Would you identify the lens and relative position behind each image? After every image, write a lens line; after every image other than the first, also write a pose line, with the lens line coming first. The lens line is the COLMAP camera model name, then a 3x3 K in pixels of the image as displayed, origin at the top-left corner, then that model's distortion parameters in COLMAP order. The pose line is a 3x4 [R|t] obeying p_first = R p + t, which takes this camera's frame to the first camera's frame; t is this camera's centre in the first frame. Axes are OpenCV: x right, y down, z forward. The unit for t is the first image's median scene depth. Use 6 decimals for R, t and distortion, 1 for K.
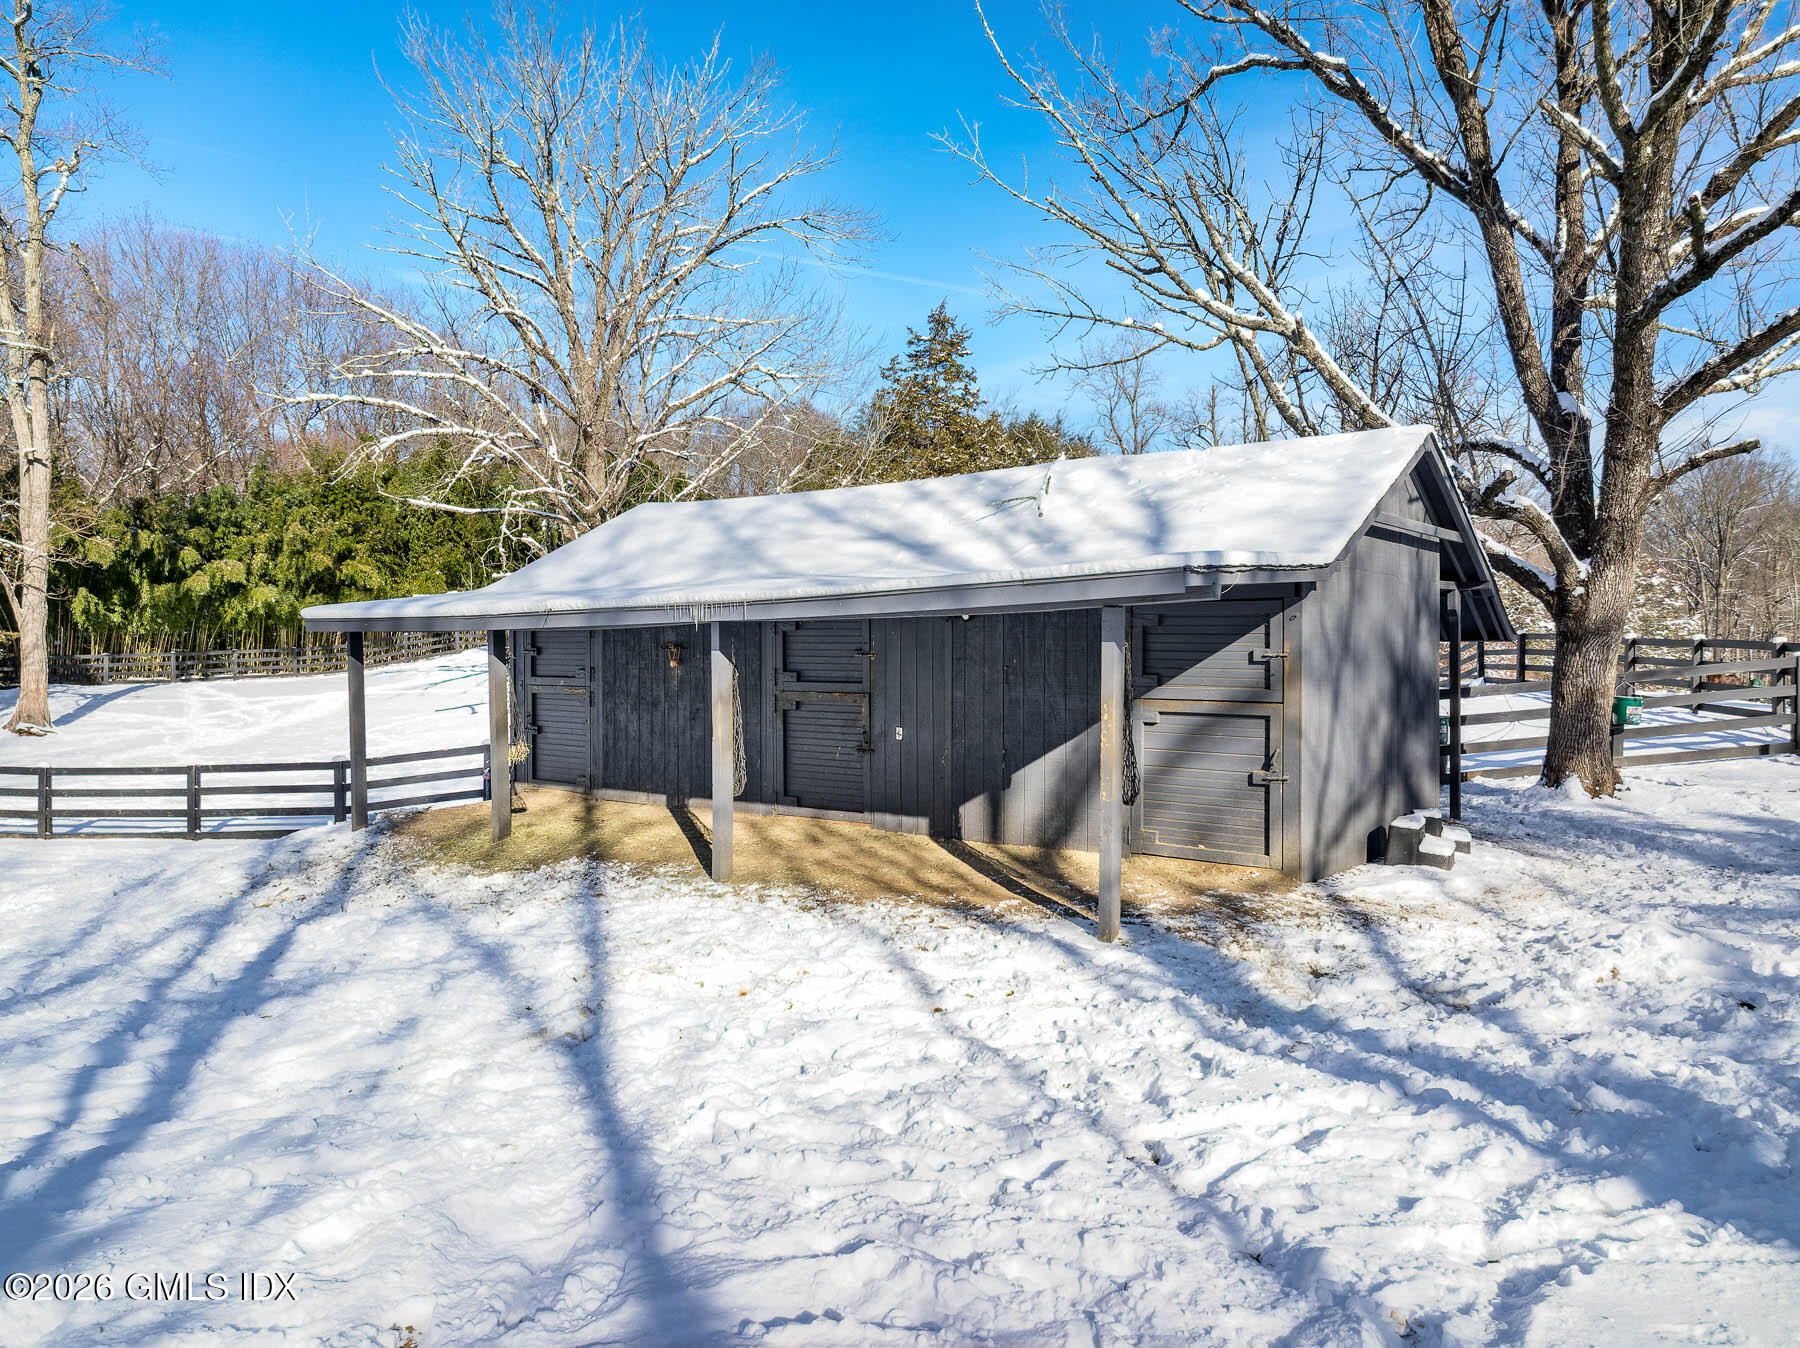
lens RADIAL K [[1209.7, 0, 906.4], [0, 1209.7, 664.7], [0, 0, 1]] dist [0.020672, -0.014664]
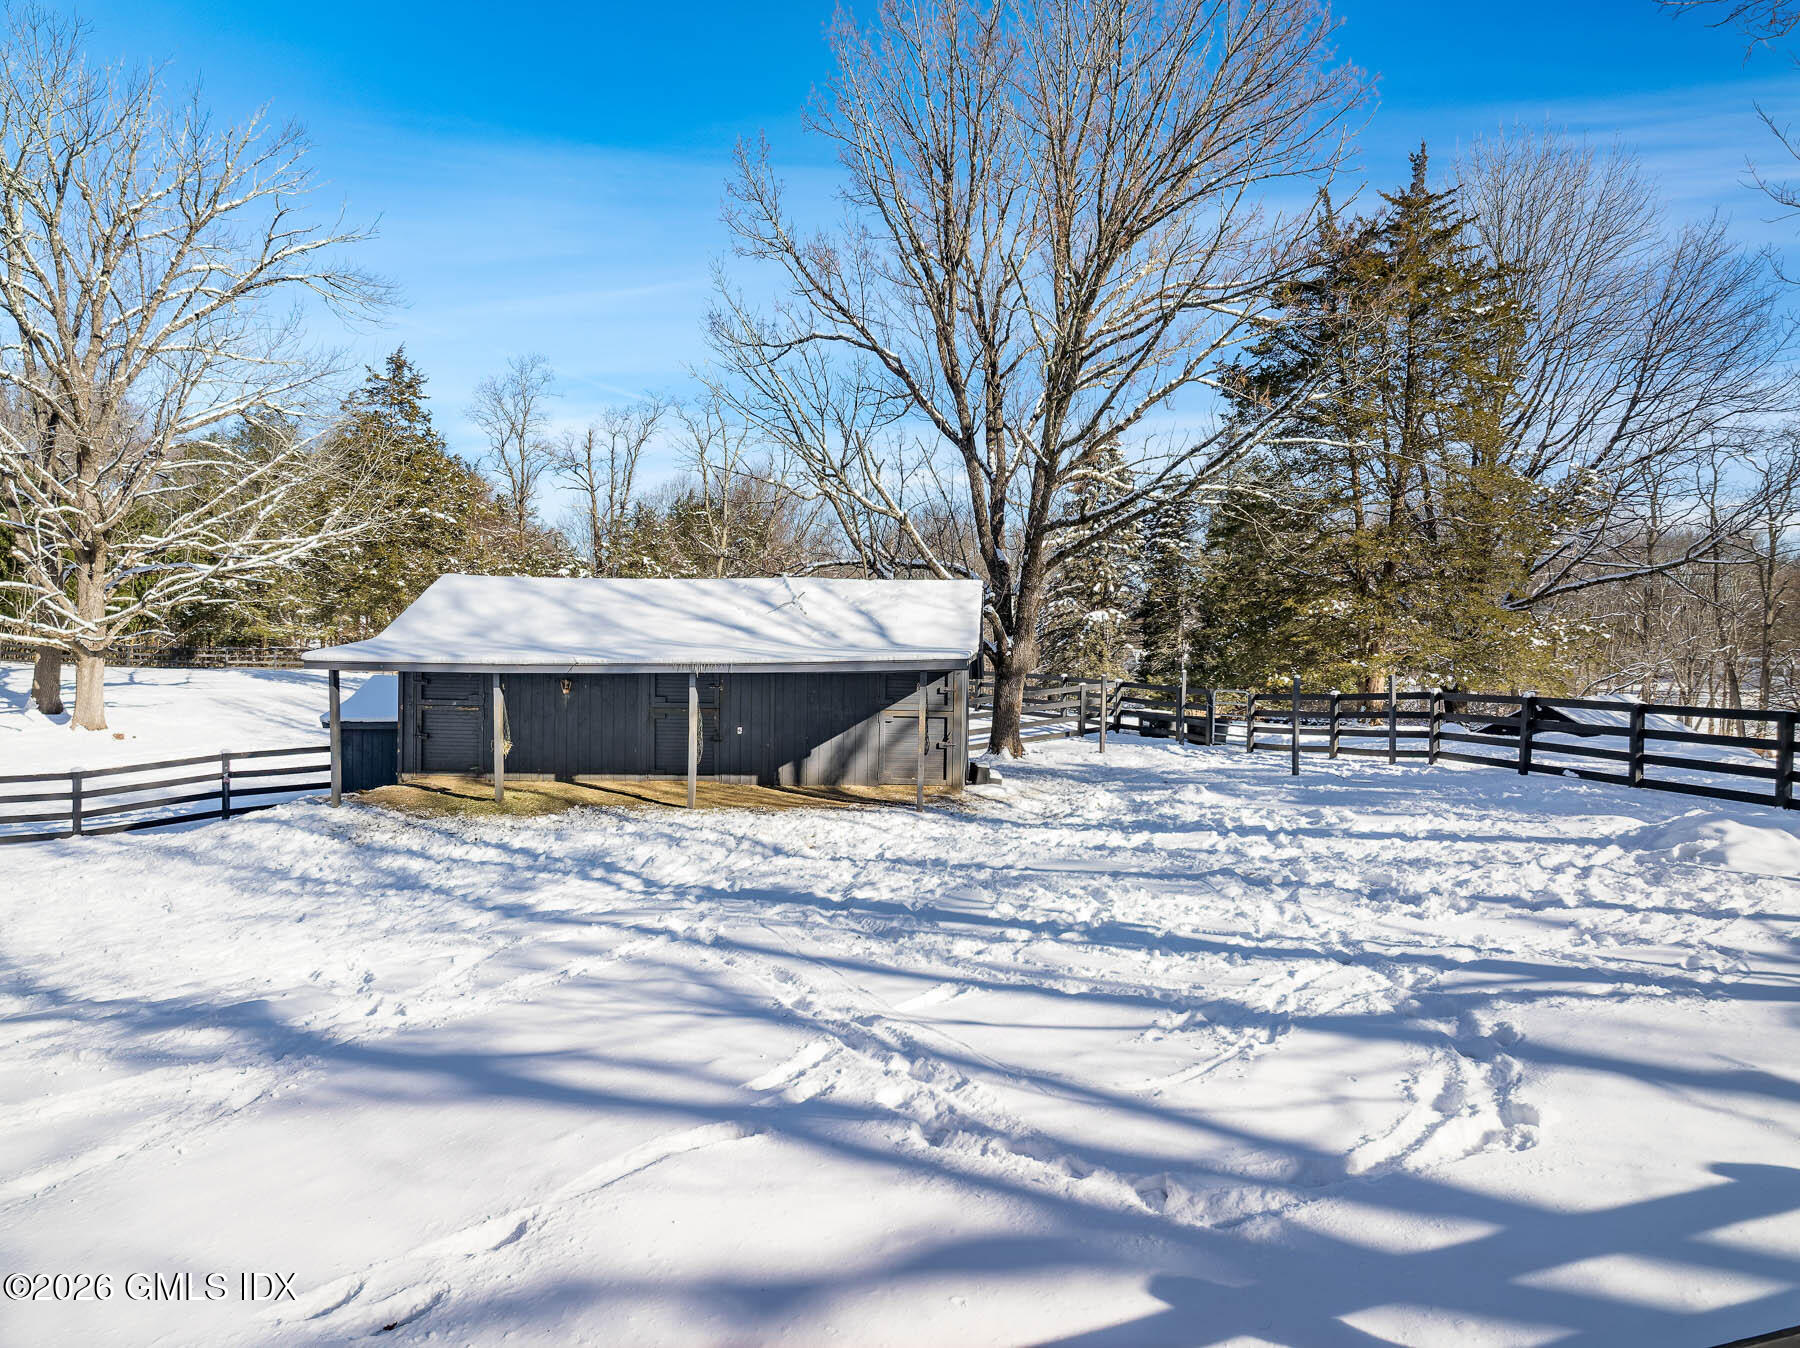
lens RADIAL K [[1209.7, 0, 896.0], [0, 1209.7, 679.4], [0, 0, 1]] dist [0.020672, -0.014664]
pose [[0.845135, 0.003677, 0.534541, -0.629523], [-0.004426, 0.999990, 0.000118, -0.017520], [-0.534535, -0.002466, 0.845143, -0.541860]]
